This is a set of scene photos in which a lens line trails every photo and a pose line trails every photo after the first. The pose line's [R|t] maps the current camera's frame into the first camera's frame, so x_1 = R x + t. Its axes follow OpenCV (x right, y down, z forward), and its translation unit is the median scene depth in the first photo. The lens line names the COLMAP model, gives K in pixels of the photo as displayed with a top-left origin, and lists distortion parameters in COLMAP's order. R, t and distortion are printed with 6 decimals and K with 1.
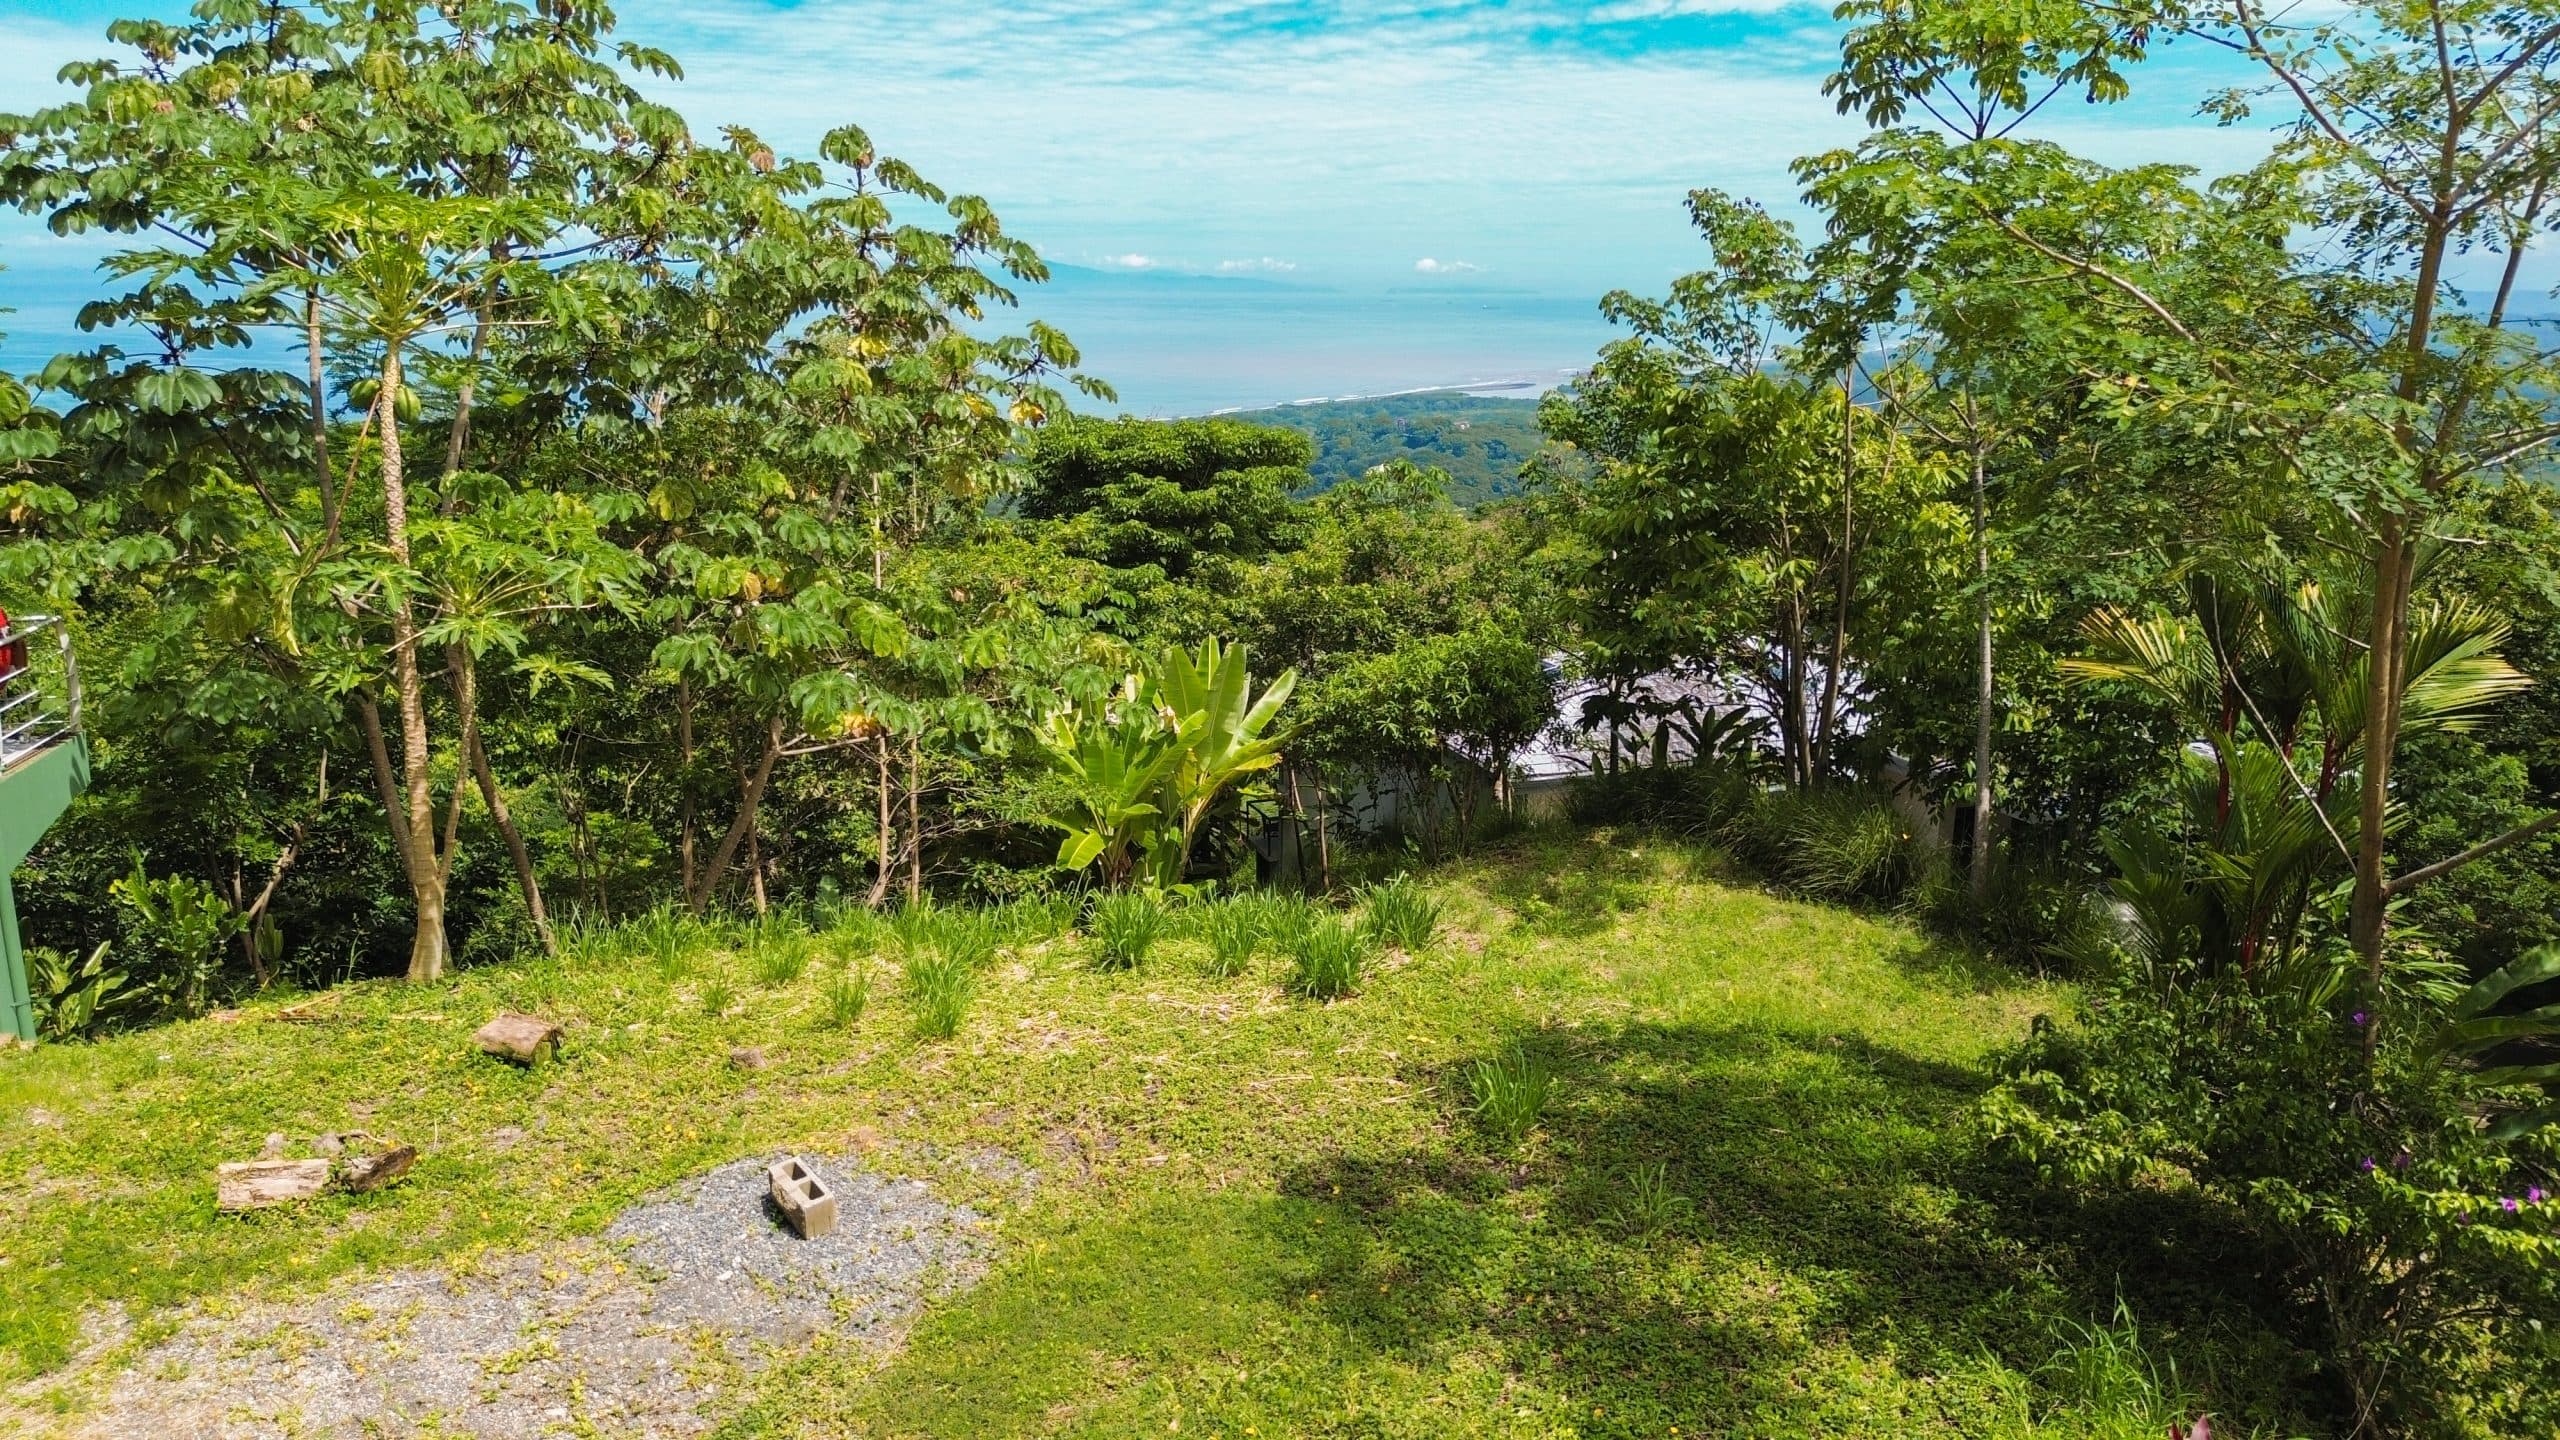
lens RADIAL K [[1806.6, 0, 1280.0], [0, 1806.6, 720.0], [0, 0, 1]] dist [0.073847, -0.095966]
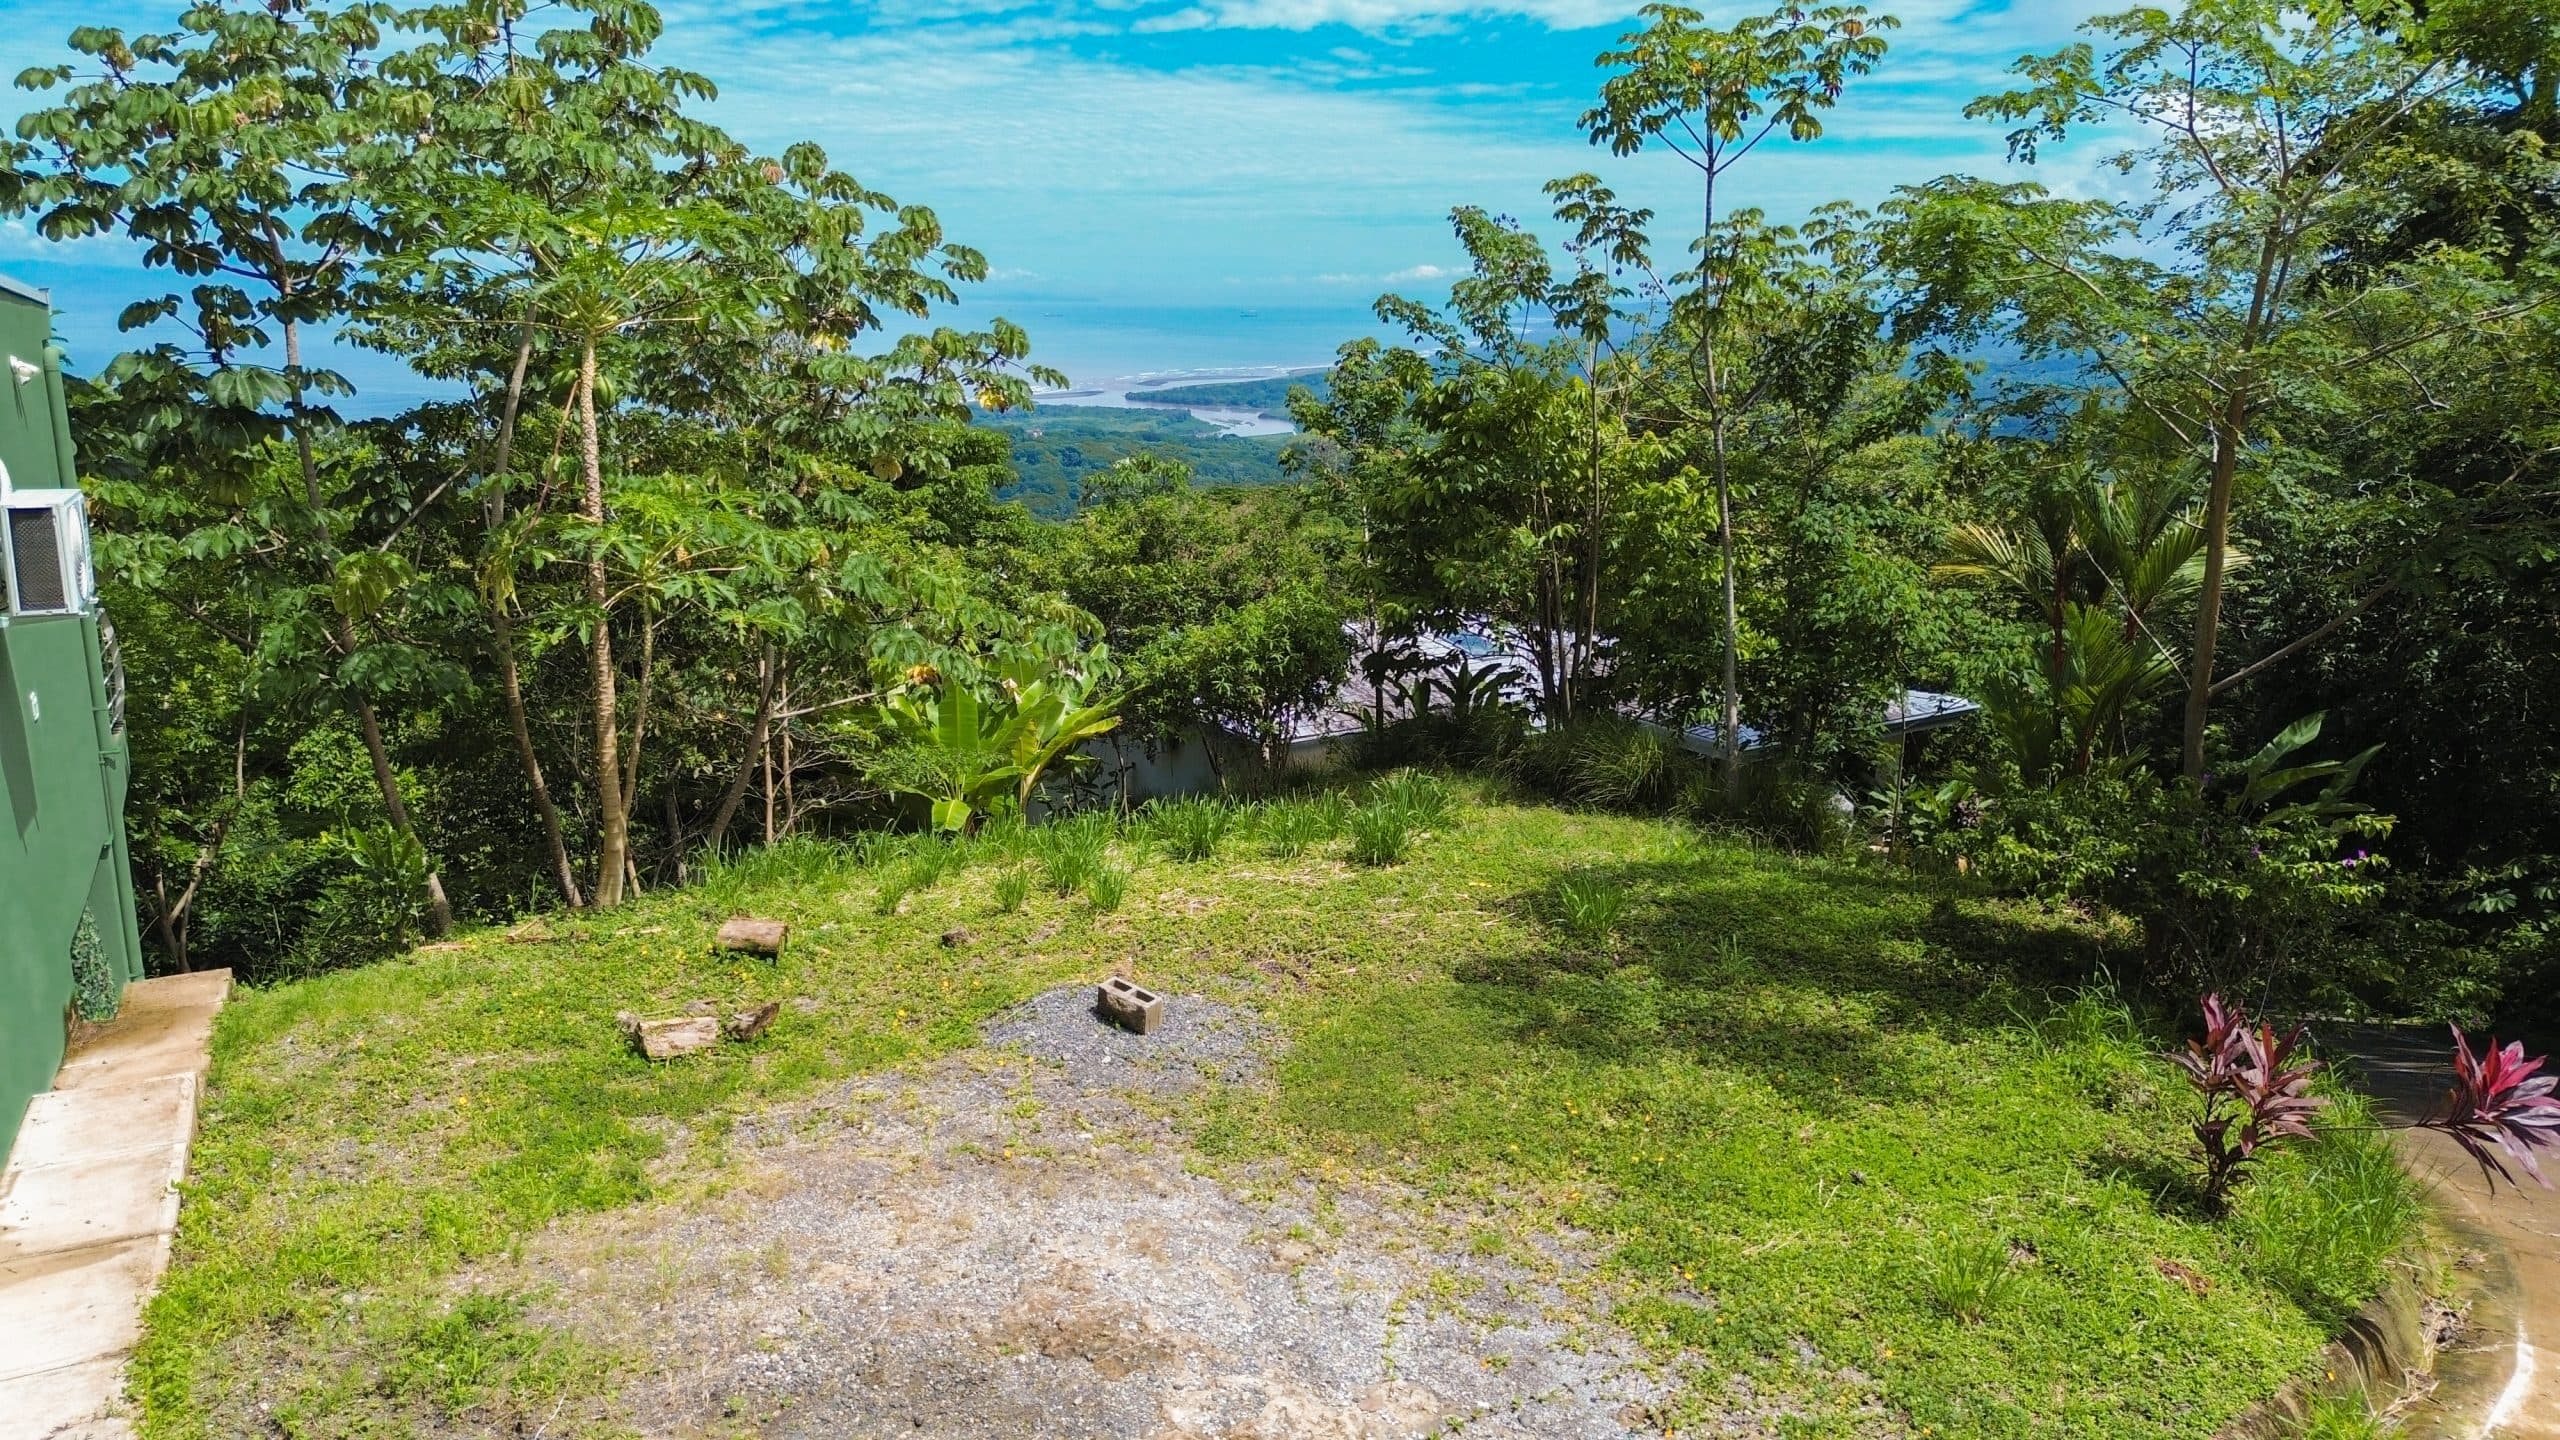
lens RADIAL K [[1806.6, 0, 1280.0], [0, 1806.6, 720.0], [0, 0, 1]] dist [0.073847, -0.095966]
pose [[0.972819, -0.054108, 0.225159, -0.156996], [0.054991, 0.998484, 0.002350, 0.024177], [-0.224944, 0.010096, 0.974319, -0.091159]]
